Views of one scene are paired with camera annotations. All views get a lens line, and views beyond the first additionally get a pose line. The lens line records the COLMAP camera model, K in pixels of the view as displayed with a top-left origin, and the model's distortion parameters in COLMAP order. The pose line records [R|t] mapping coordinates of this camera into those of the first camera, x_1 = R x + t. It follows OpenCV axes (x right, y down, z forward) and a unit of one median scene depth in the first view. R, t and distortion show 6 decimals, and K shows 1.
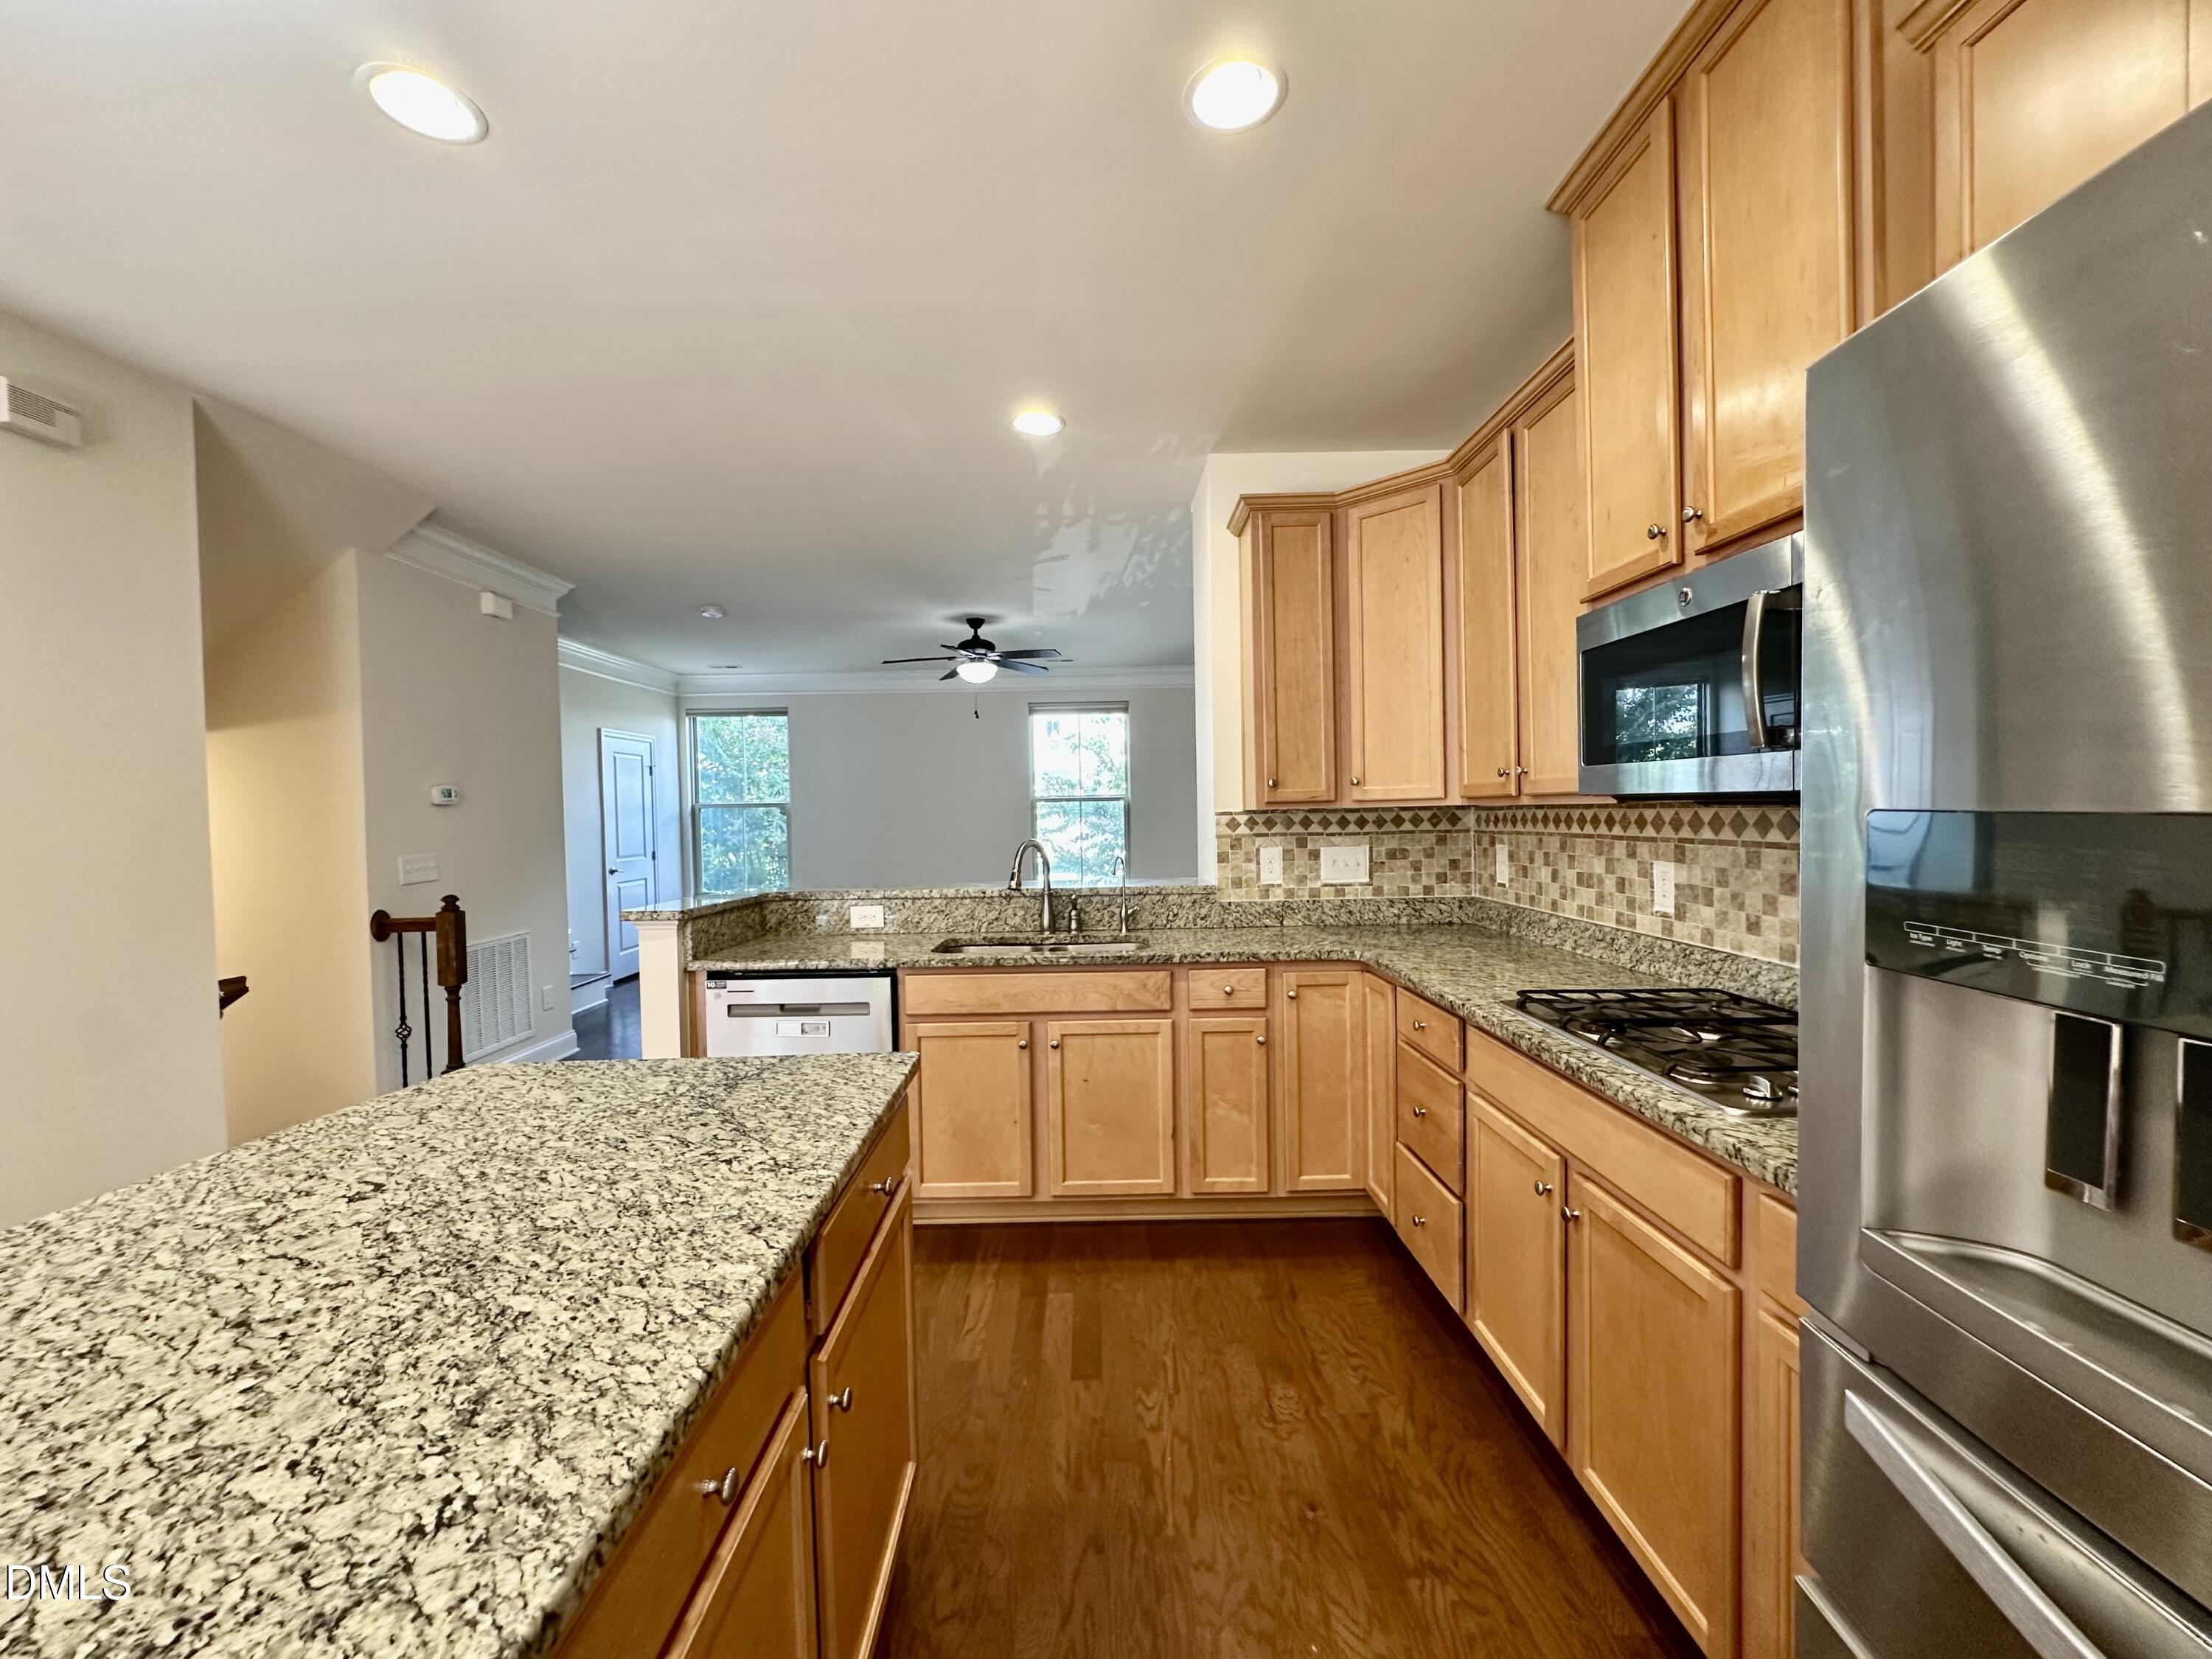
lens RADIAL K [[883.8, 0, 1102.4], [0, 883.8, 831.3], [0, 0, 1]] dist [-0.002549, 0.000393]
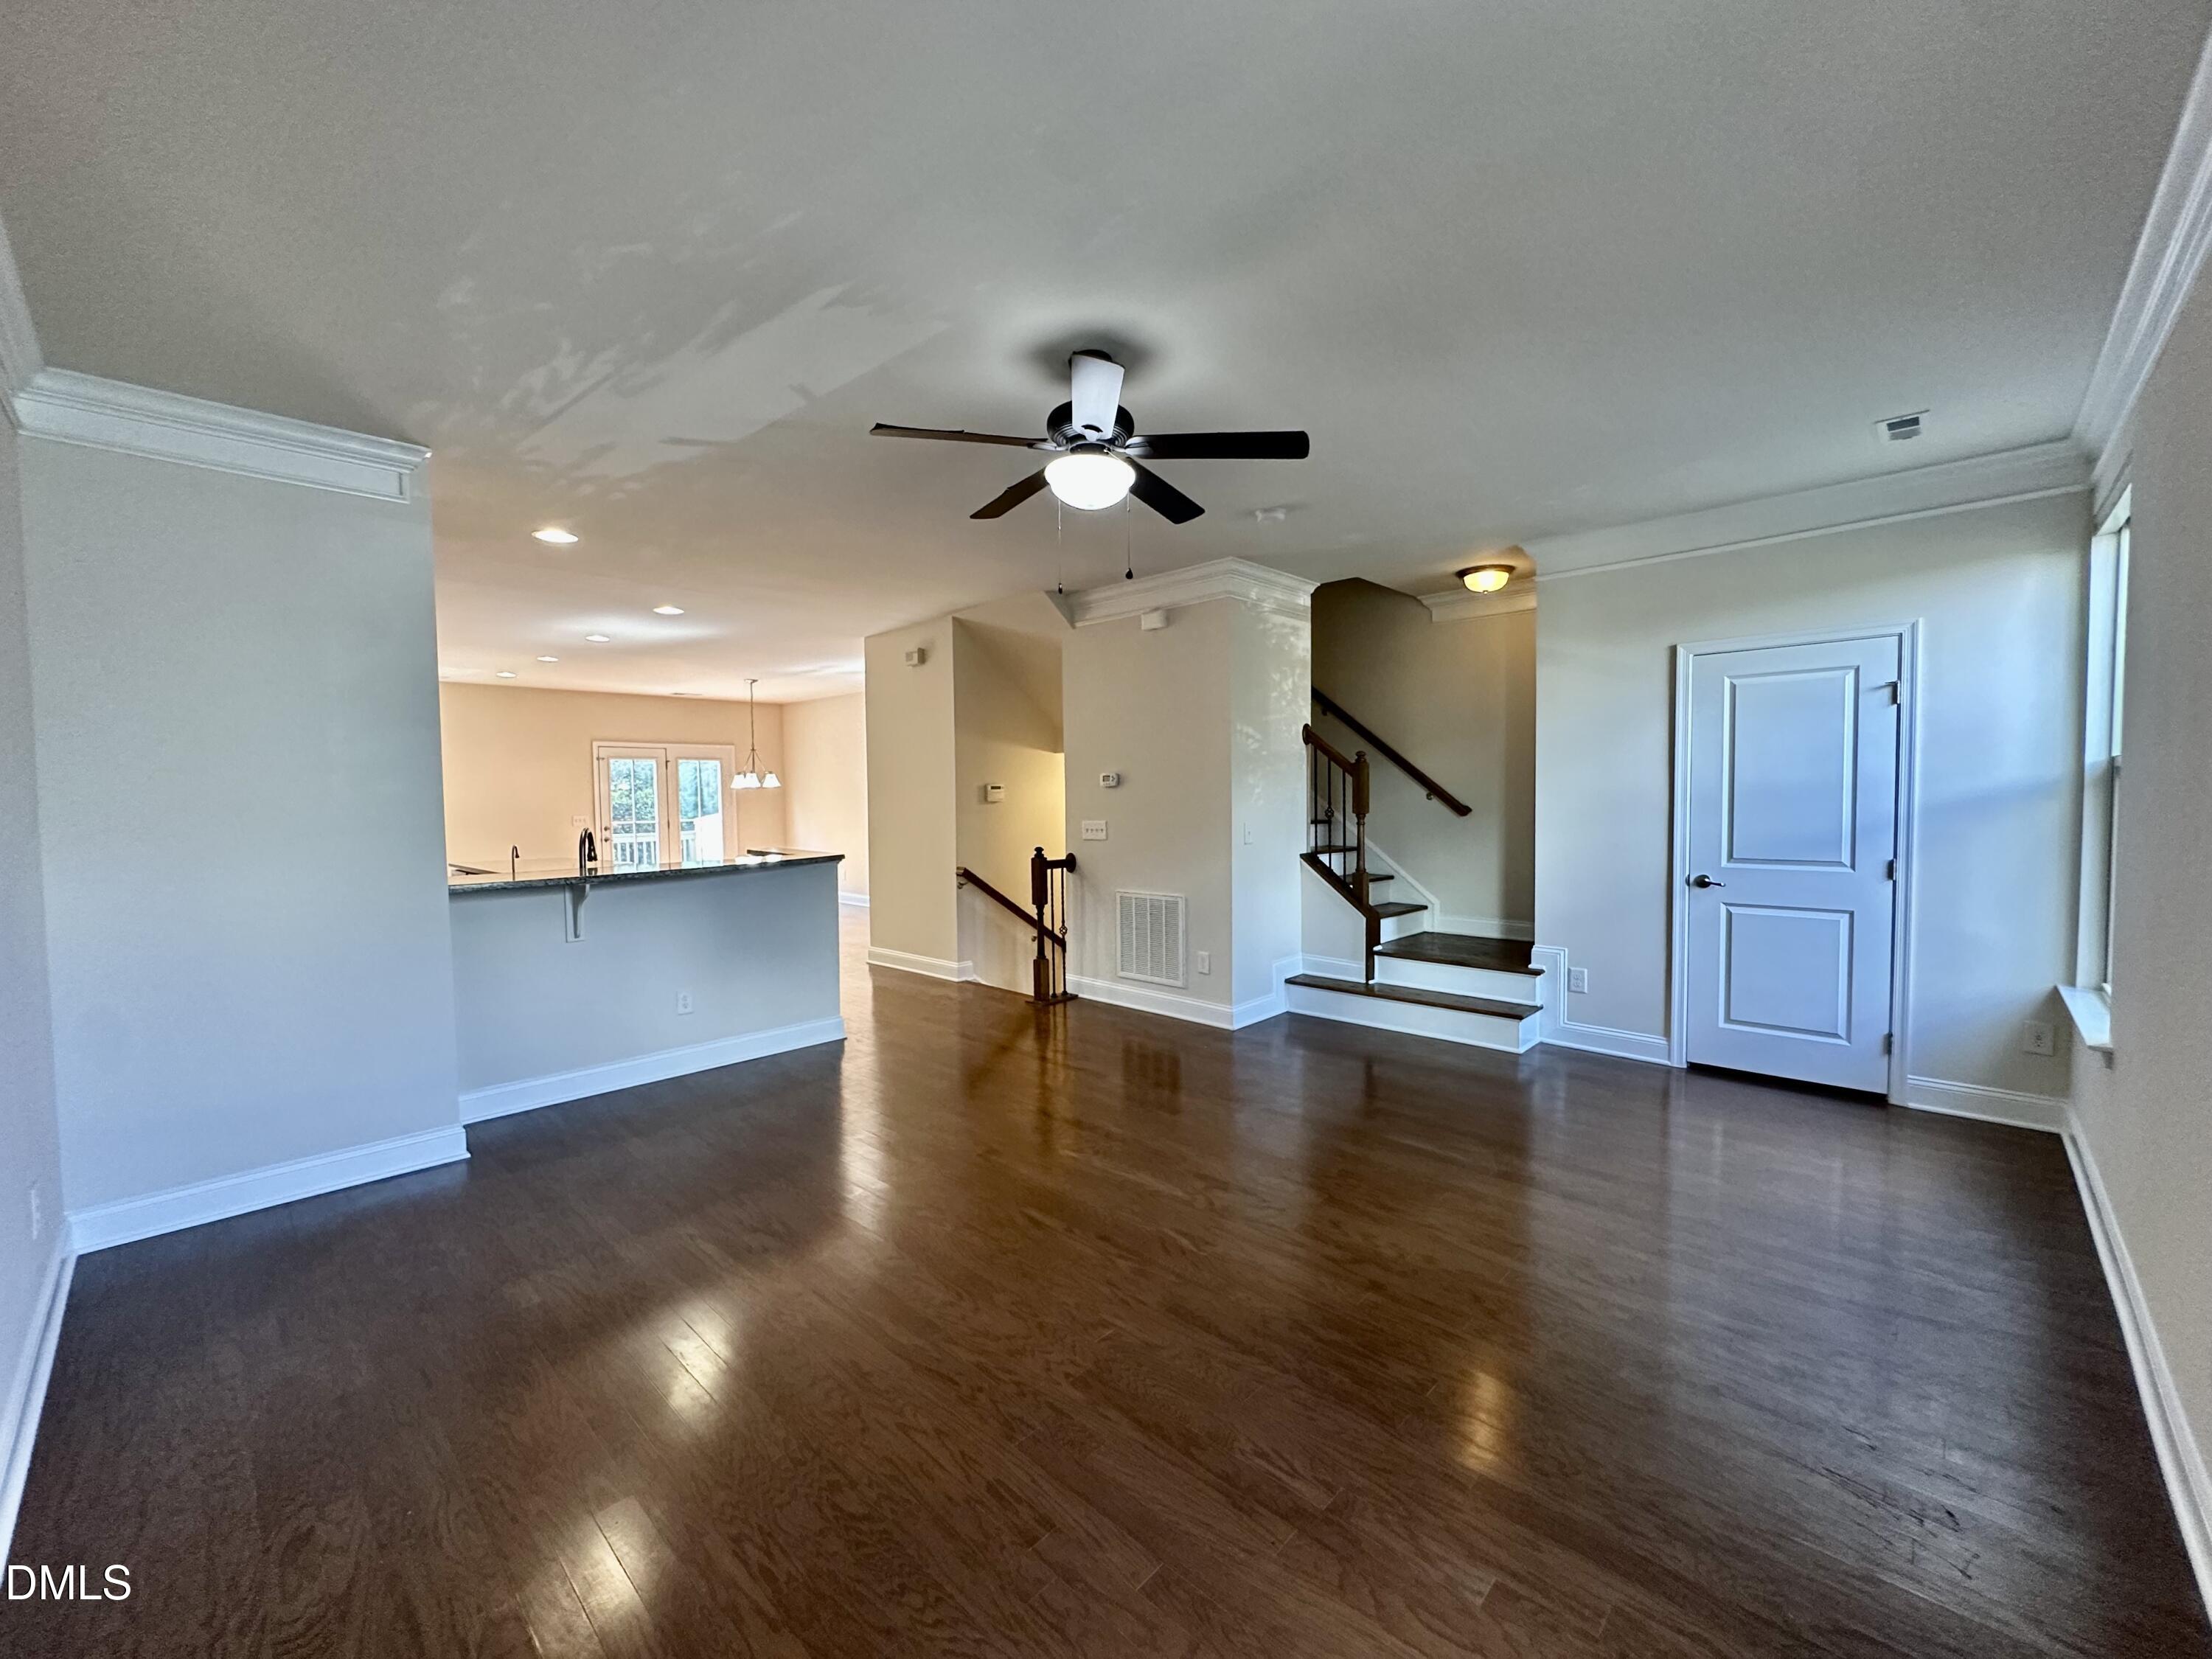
lens RADIAL K [[883.8, 0, 1102.4], [0, 883.8, 831.3], [0, 0, 1]] dist [-0.002549, 0.000393]
pose [[-0.691827, 0.062061, -0.719392, 0.384574], [0.008913, 0.996958, 0.077434, -0.096927], [0.722009, 0.047159, -0.690275, 2.832062]]
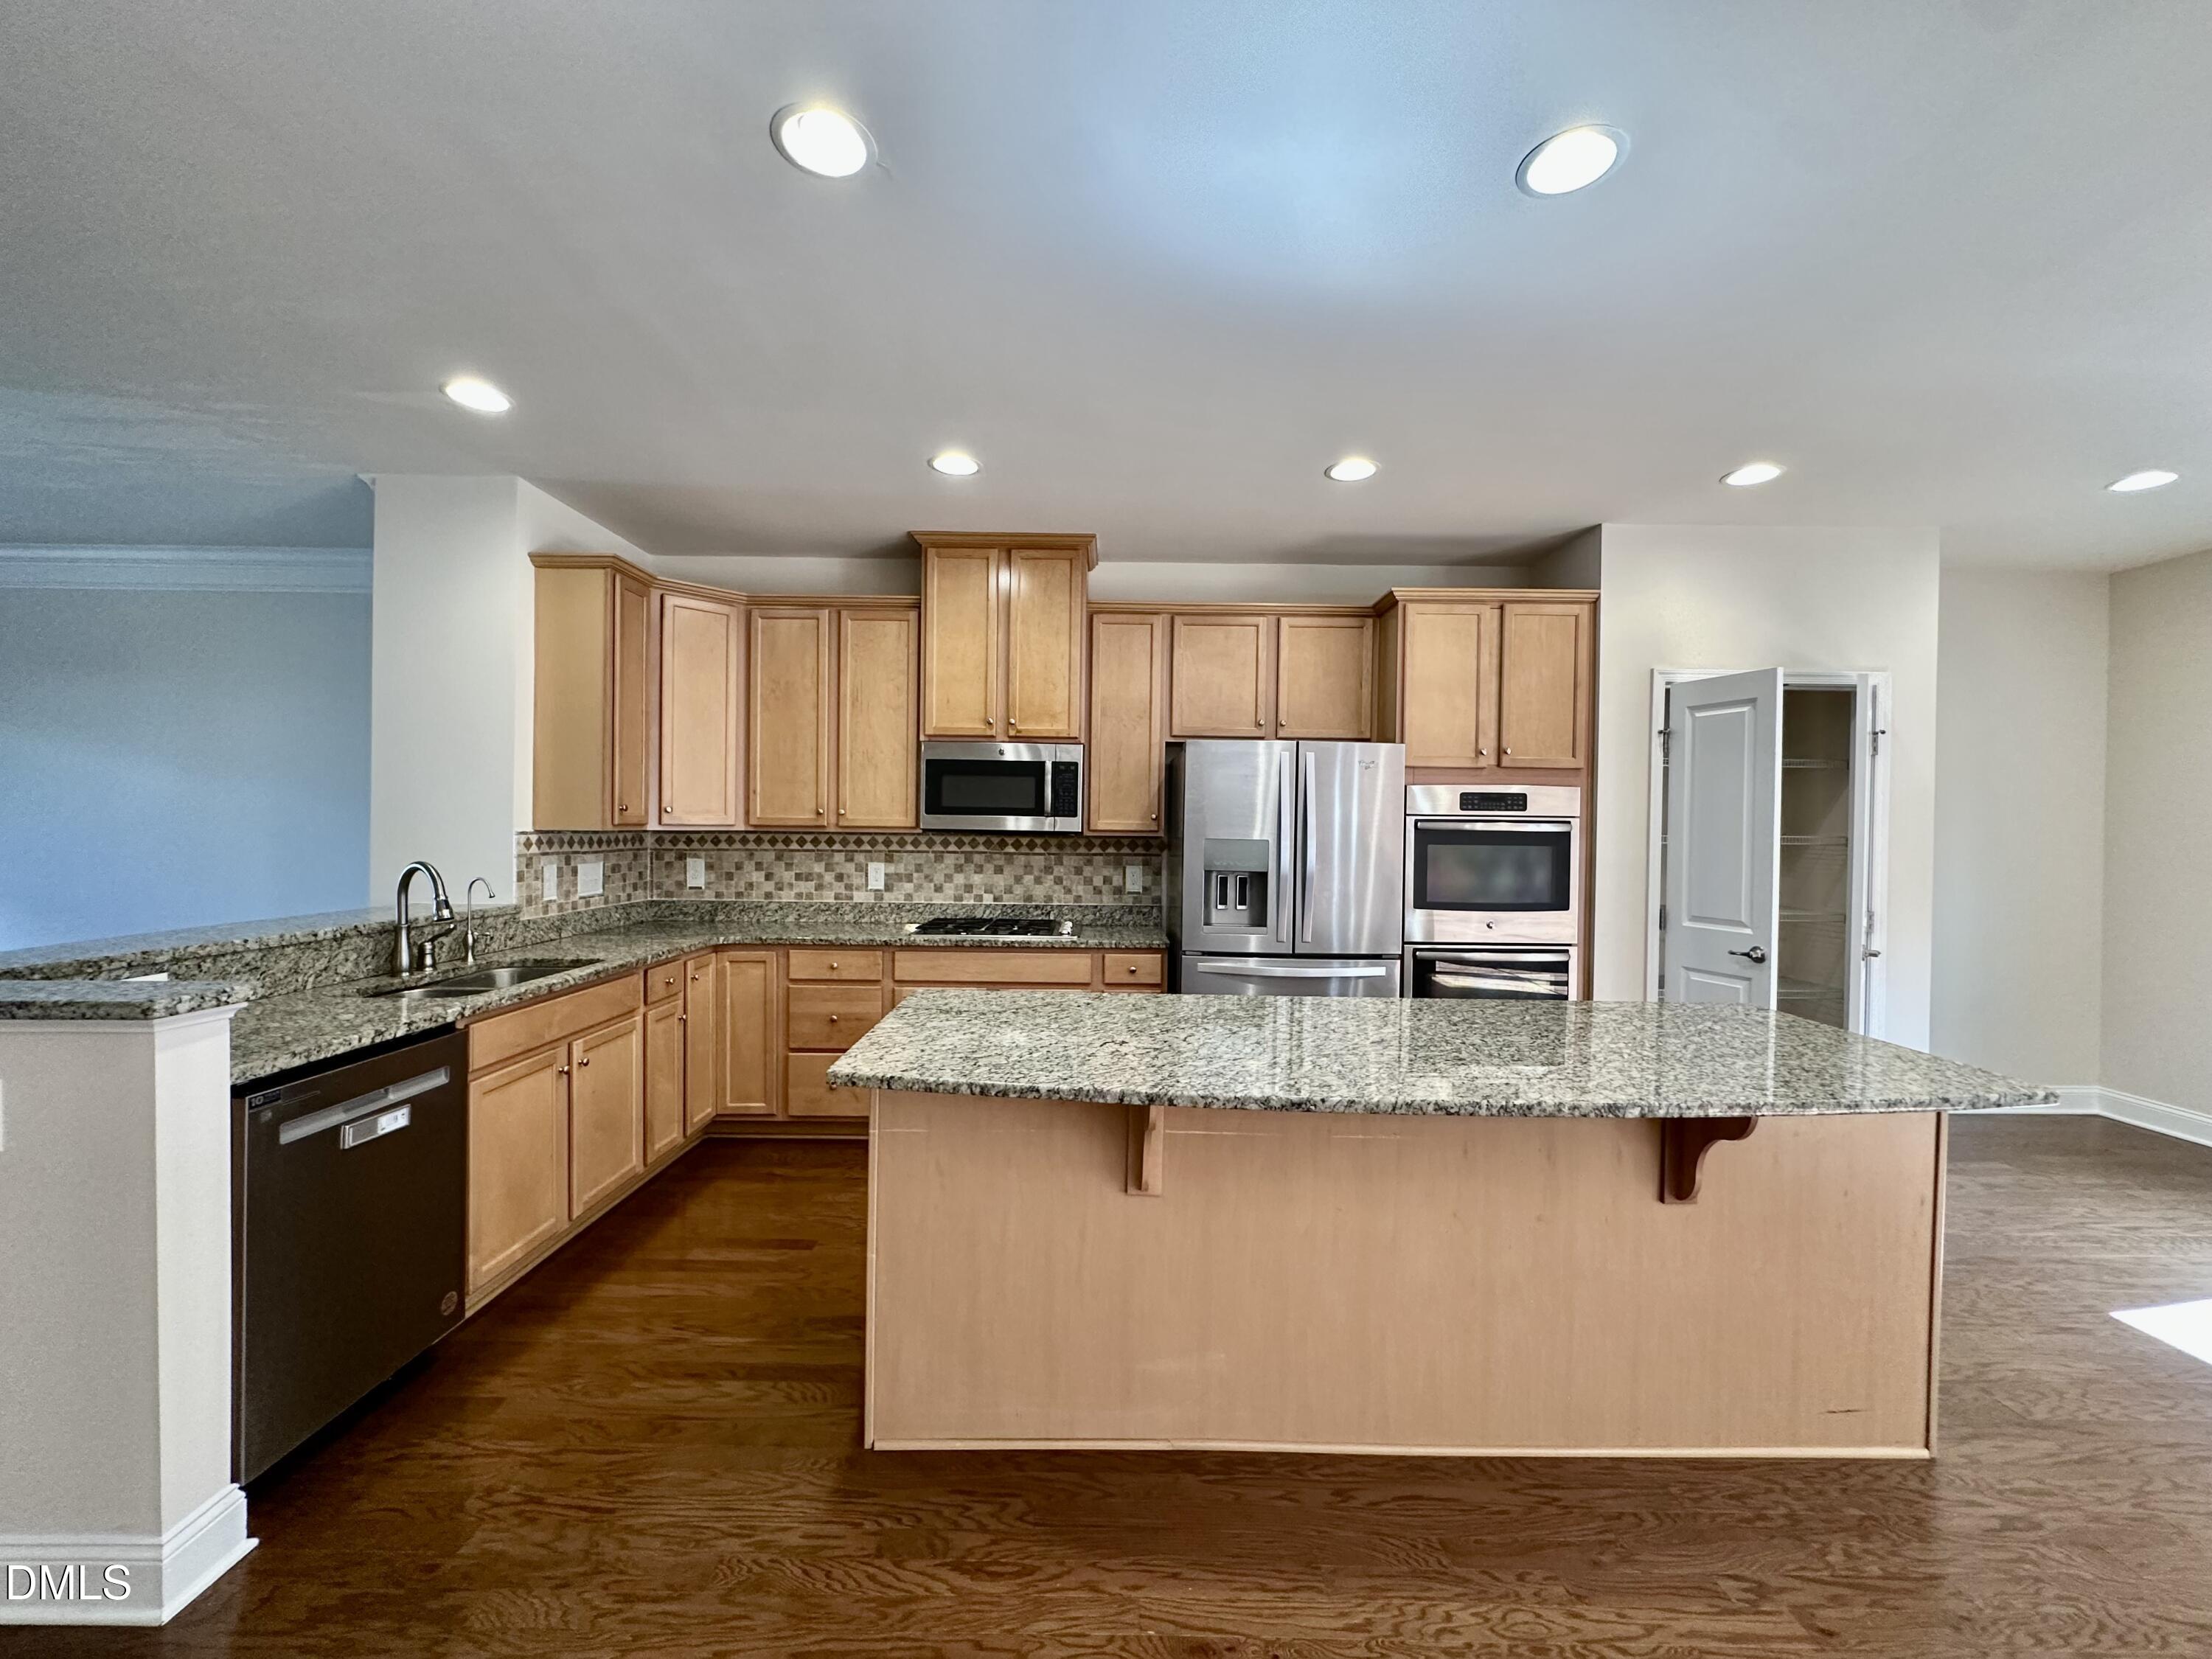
lens RADIAL K [[883.8, 0, 1102.4], [0, 883.8, 831.3], [0, 0, 1]] dist [-0.002549, 0.000393]
pose [[0.010421, 0.014923, 0.999834, -1.026662], [0.010810, 0.999829, -0.015035, 0.000242], [-0.999887, 0.010965, 0.010257, 0.387355]]
